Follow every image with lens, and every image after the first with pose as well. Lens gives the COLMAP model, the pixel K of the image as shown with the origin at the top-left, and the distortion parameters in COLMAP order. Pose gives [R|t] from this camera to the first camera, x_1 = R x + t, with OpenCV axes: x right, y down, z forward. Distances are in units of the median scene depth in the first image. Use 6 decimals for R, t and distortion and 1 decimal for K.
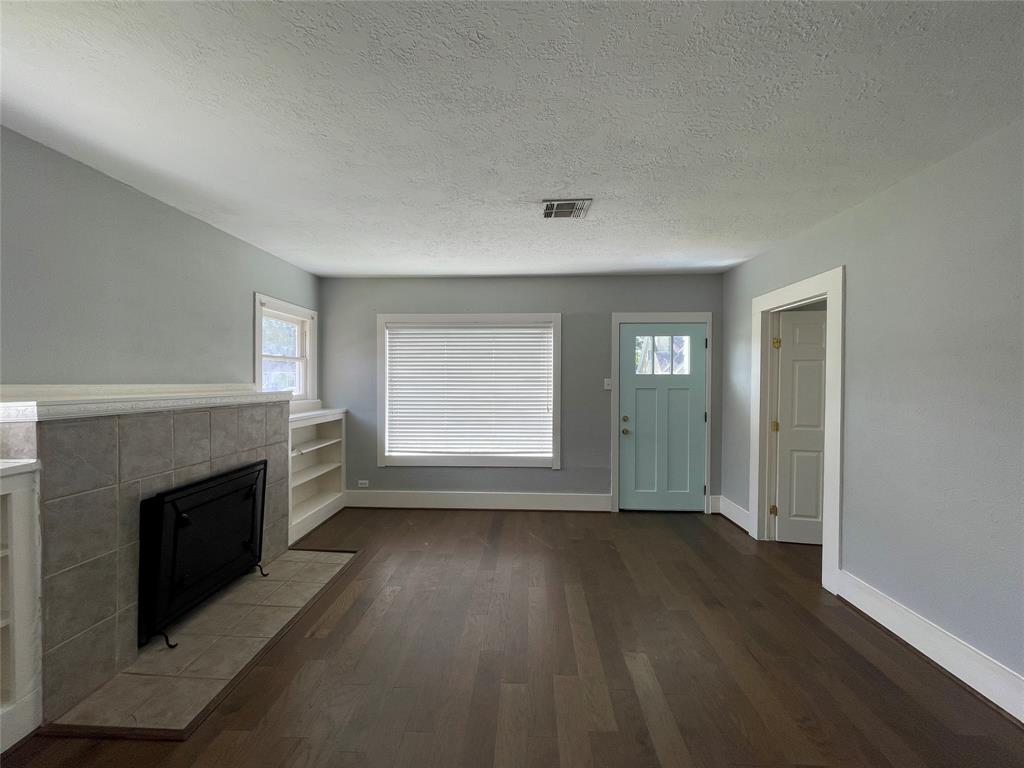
lens RADIAL K [[413.4, 0, 513.4], [0, 413.4, 383.6], [0, 0, 1]] dist [-0.002433, -0.000266]
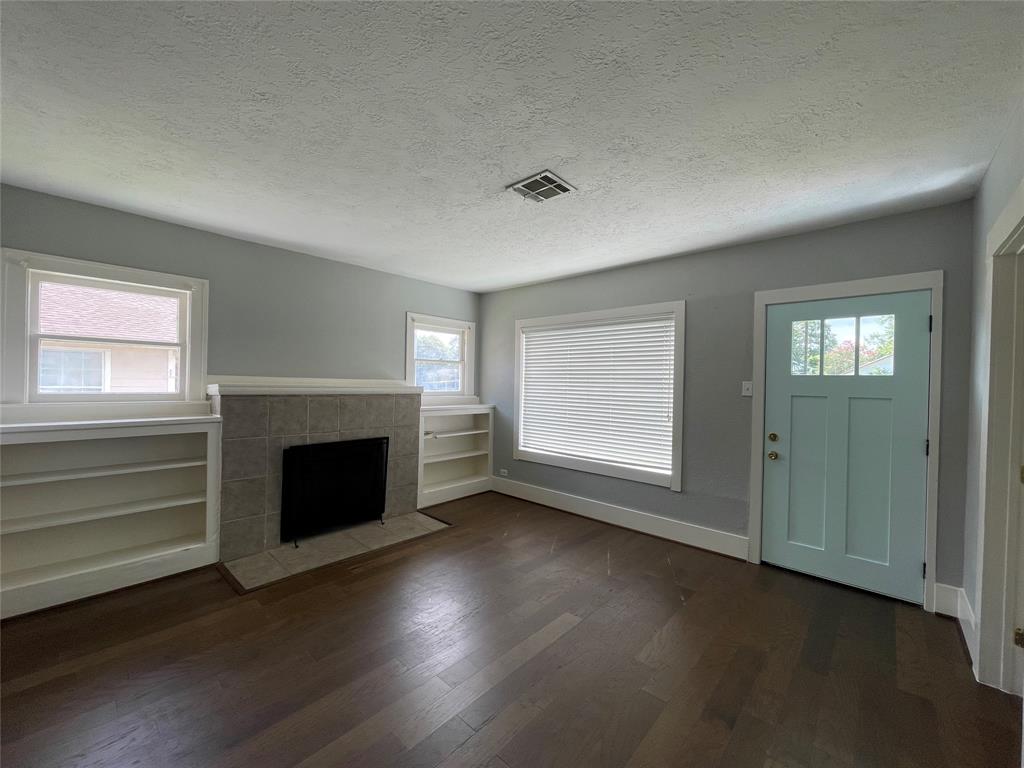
lens RADIAL K [[413.4, 0, 513.4], [0, 413.4, 383.6], [0, 0, 1]] dist [-0.002433, -0.000266]
pose [[0.765137, 0.015016, -0.643692, 0.390203], [-0.024854, 0.999672, -0.006223, 0.007574], [0.643387, 0.020760, 0.765260, 0.161577]]
